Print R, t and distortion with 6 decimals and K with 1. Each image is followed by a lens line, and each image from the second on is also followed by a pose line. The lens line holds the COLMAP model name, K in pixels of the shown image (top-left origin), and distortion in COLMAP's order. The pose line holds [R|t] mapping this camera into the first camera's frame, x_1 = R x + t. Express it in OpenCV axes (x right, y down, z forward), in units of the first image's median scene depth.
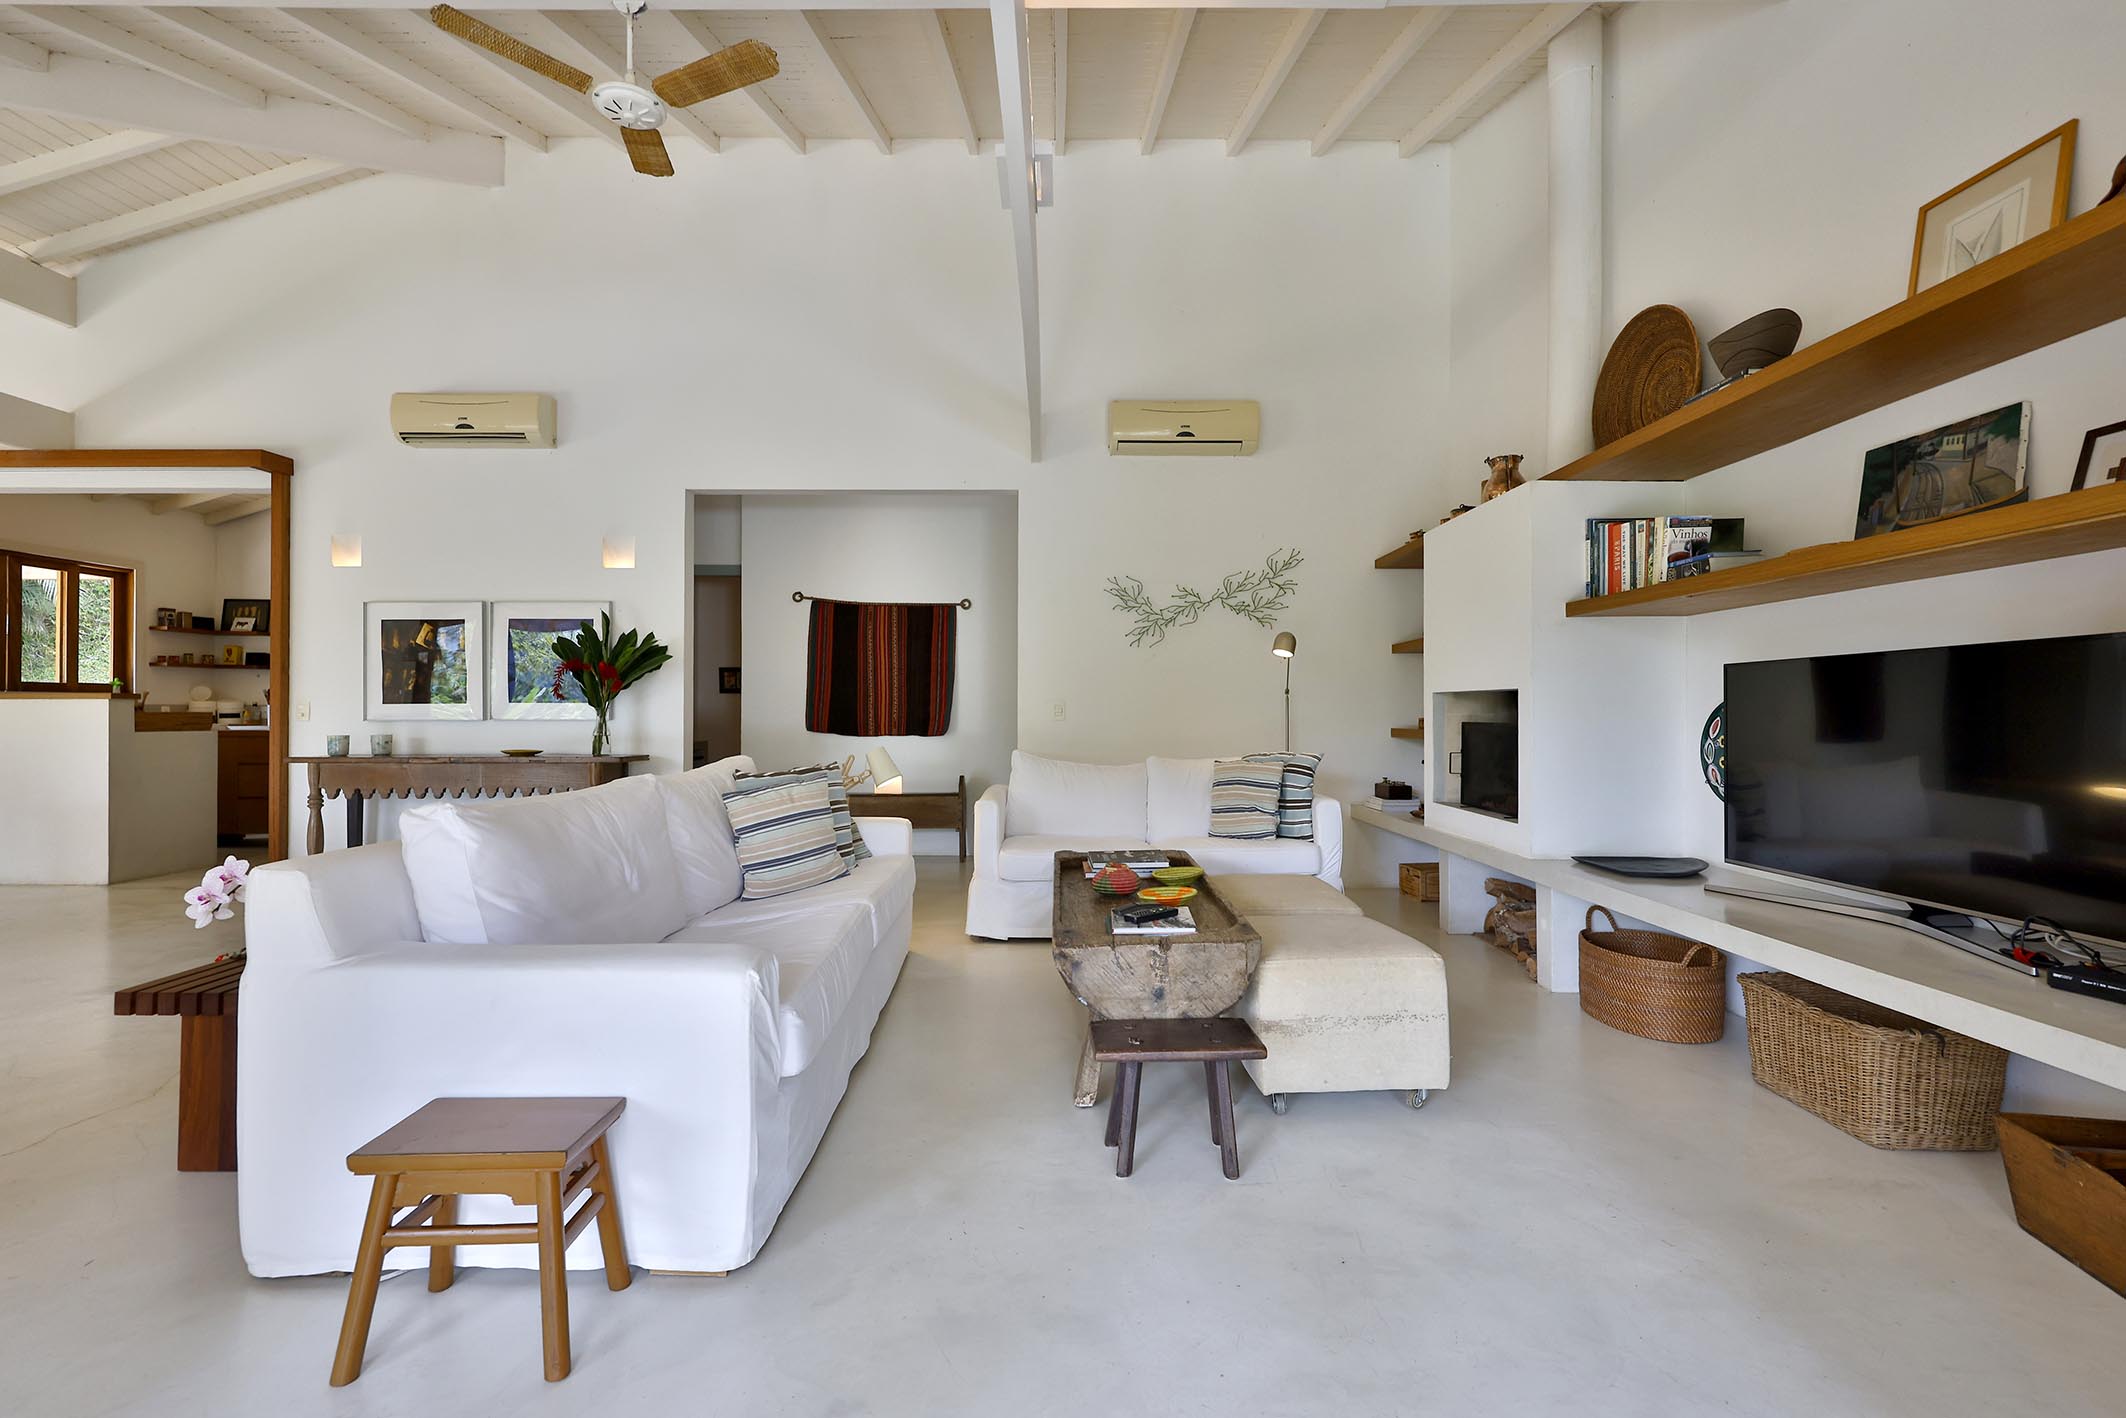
lens RADIAL K [[904.1, 0, 1064.1], [0, 904.1, 707.5], [0, 0, 1]] dist [-0.000925, 0.000542]
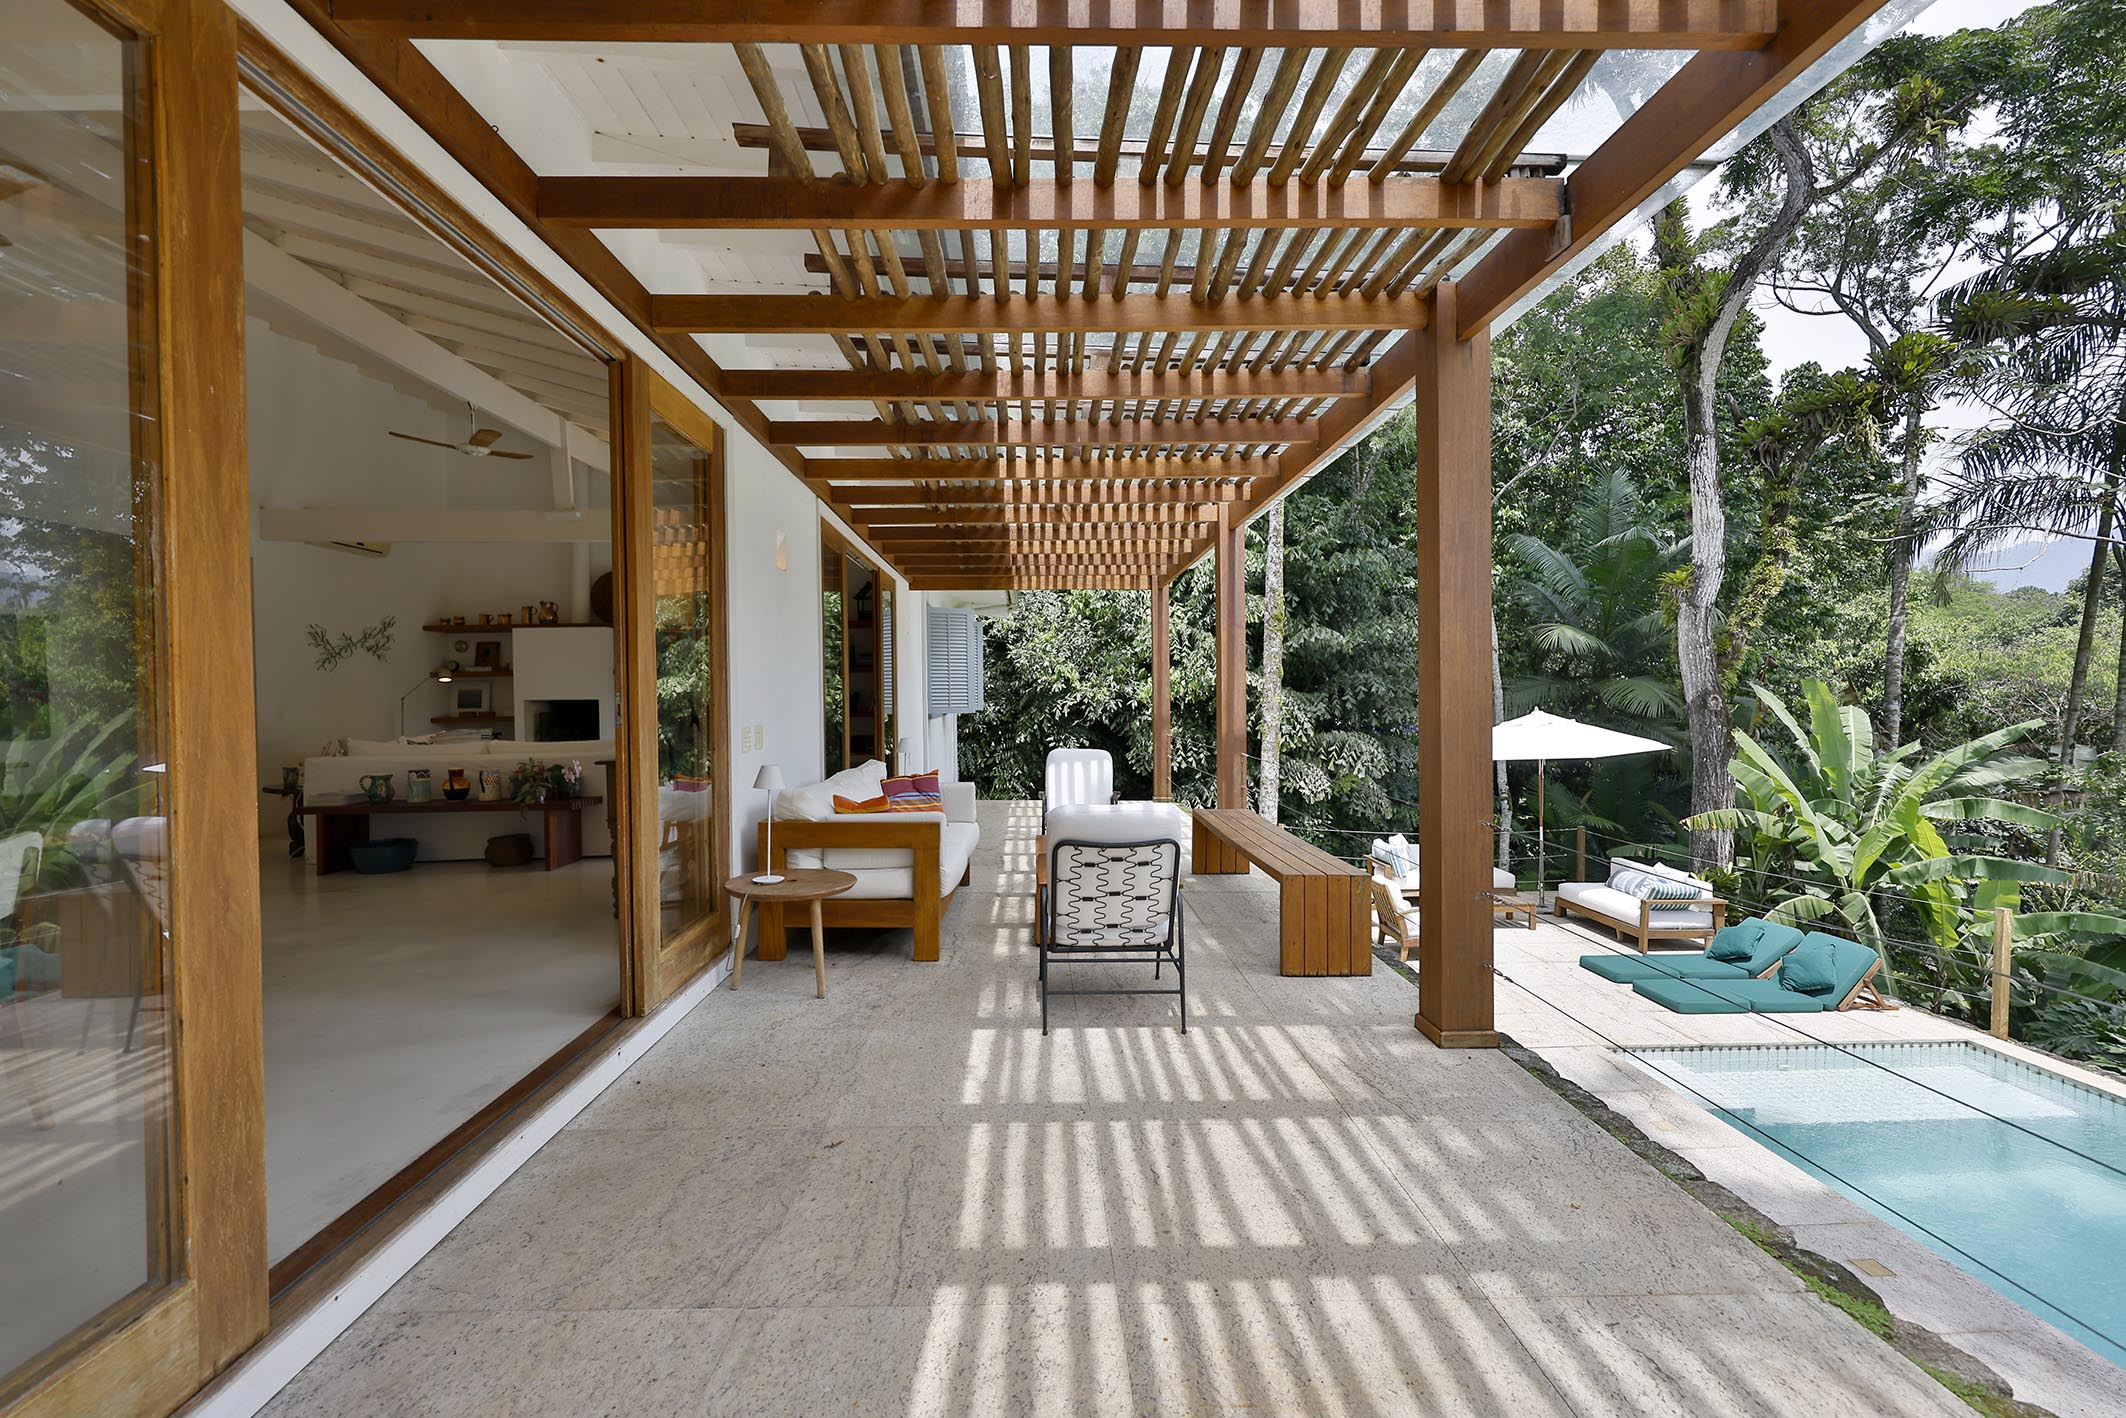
lens RADIAL K [[904.1, 0, 1052.5], [0, 904.1, 709.9], [0, 0, 1]] dist [-0.000925, 0.000542]
pose [[-0.017171, -0.019452, 0.999663, -1.881618], [0.005233, 0.999795, 0.019544, -0.029207], [-0.999839, 0.005567, -0.017066, -0.289088]]
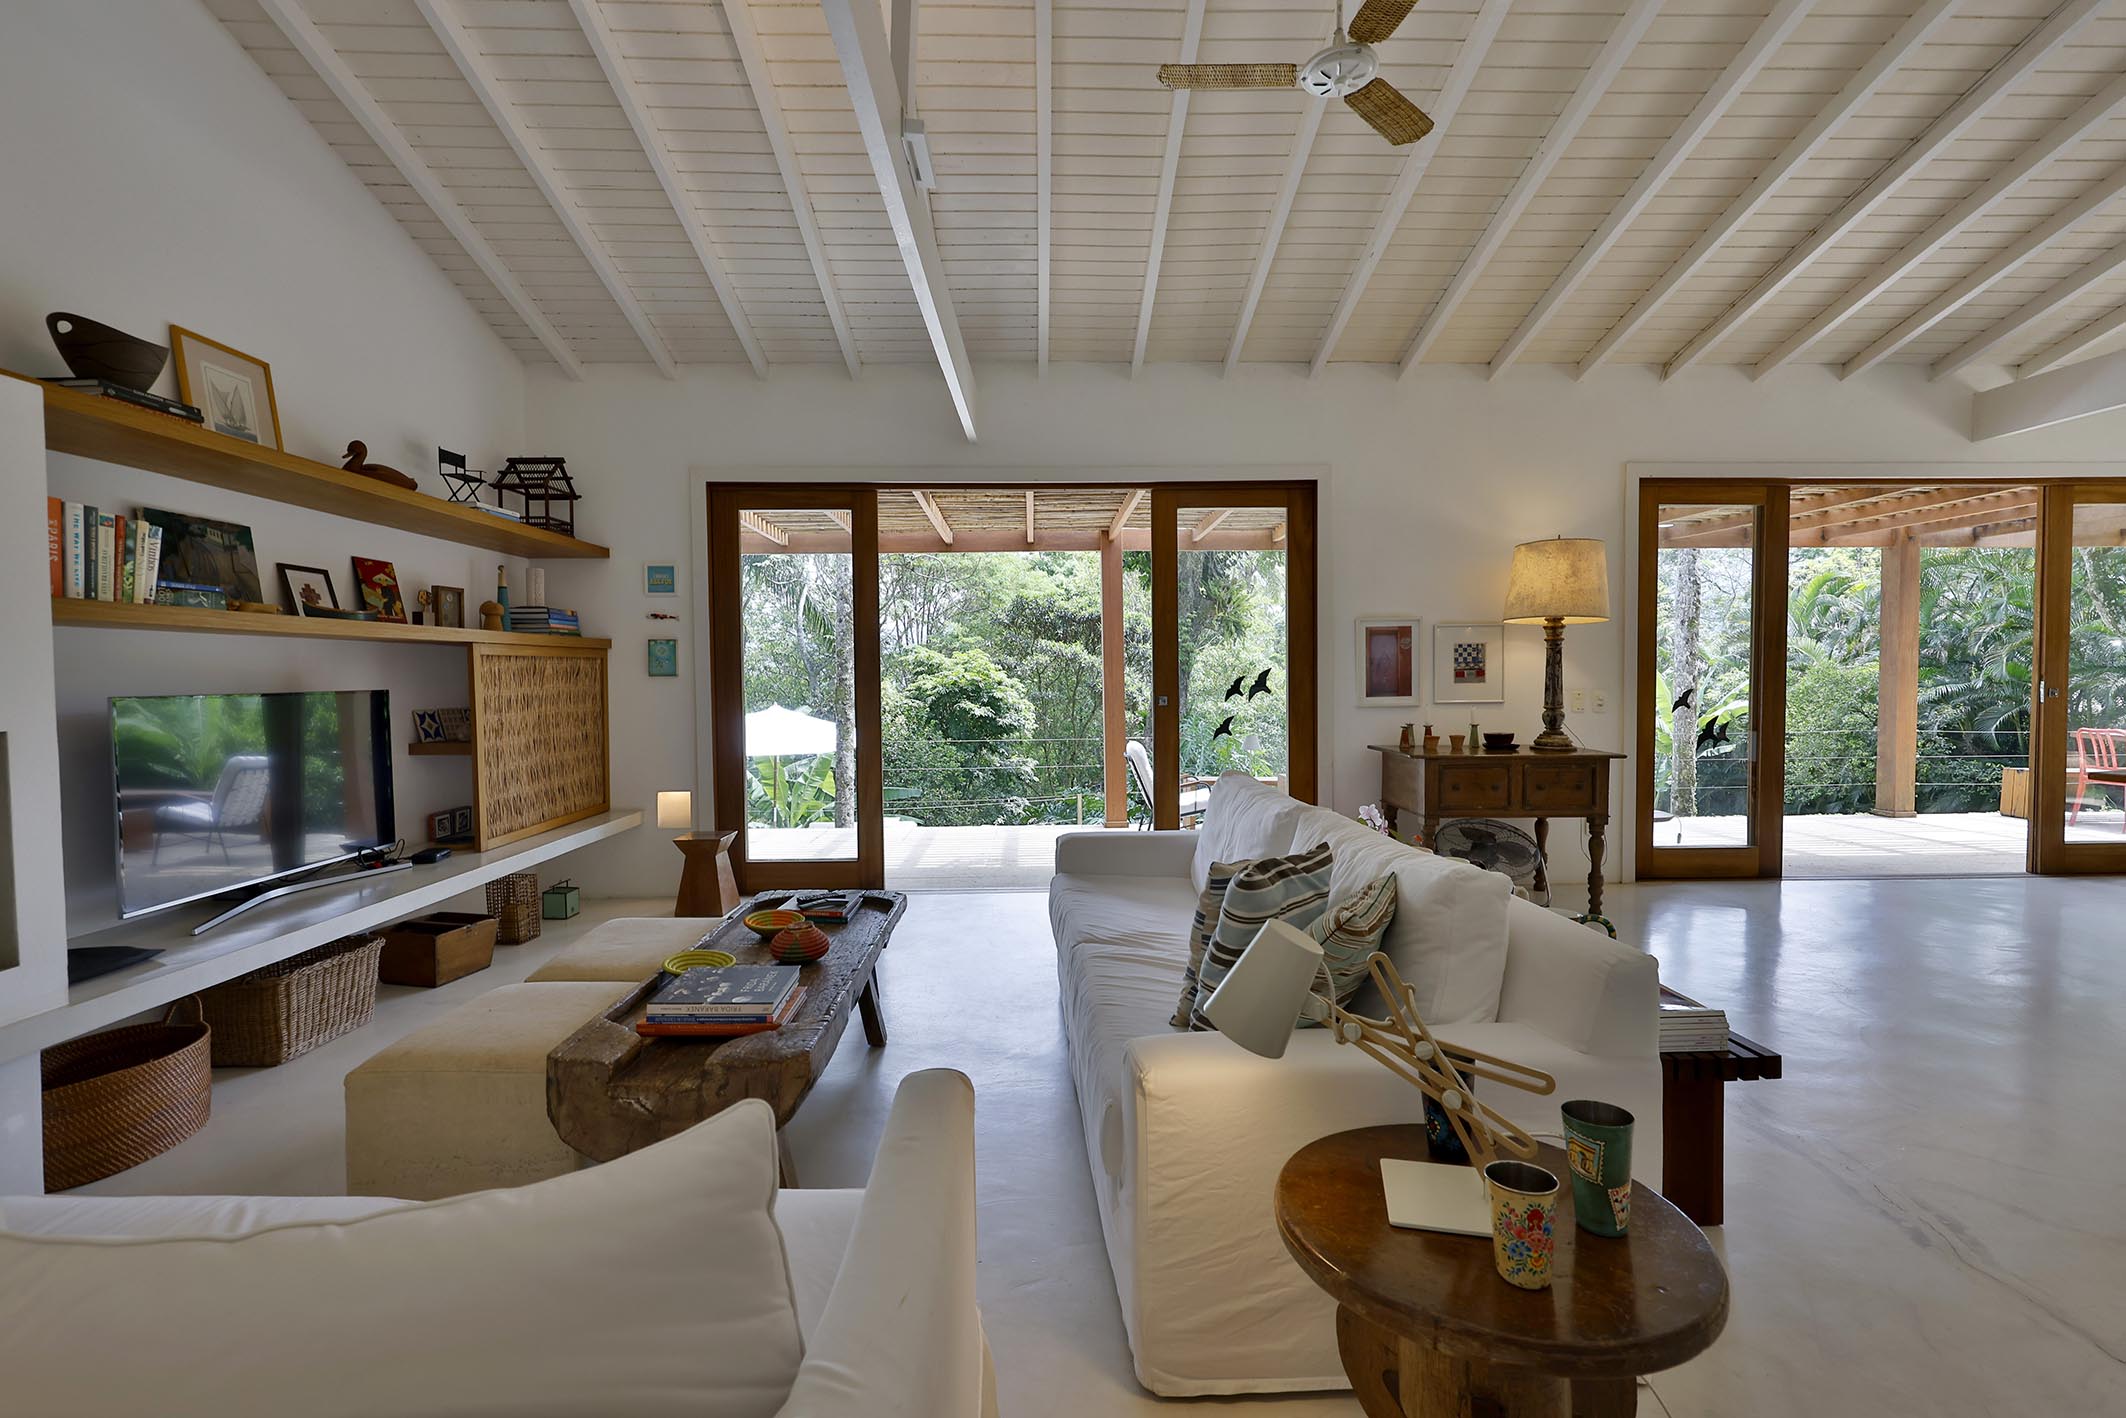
lens RADIAL K [[904.1, 0, 1058.6], [0, 904.1, 704.3], [0, 0, 1]] dist [-0.000925, 0.000542]
pose [[-0.999833, 0.006388, -0.017123, -0.121201], [0.005966, 0.999680, 0.024588, -0.038960], [0.017275, 0.024482, -0.999551, 1.281193]]
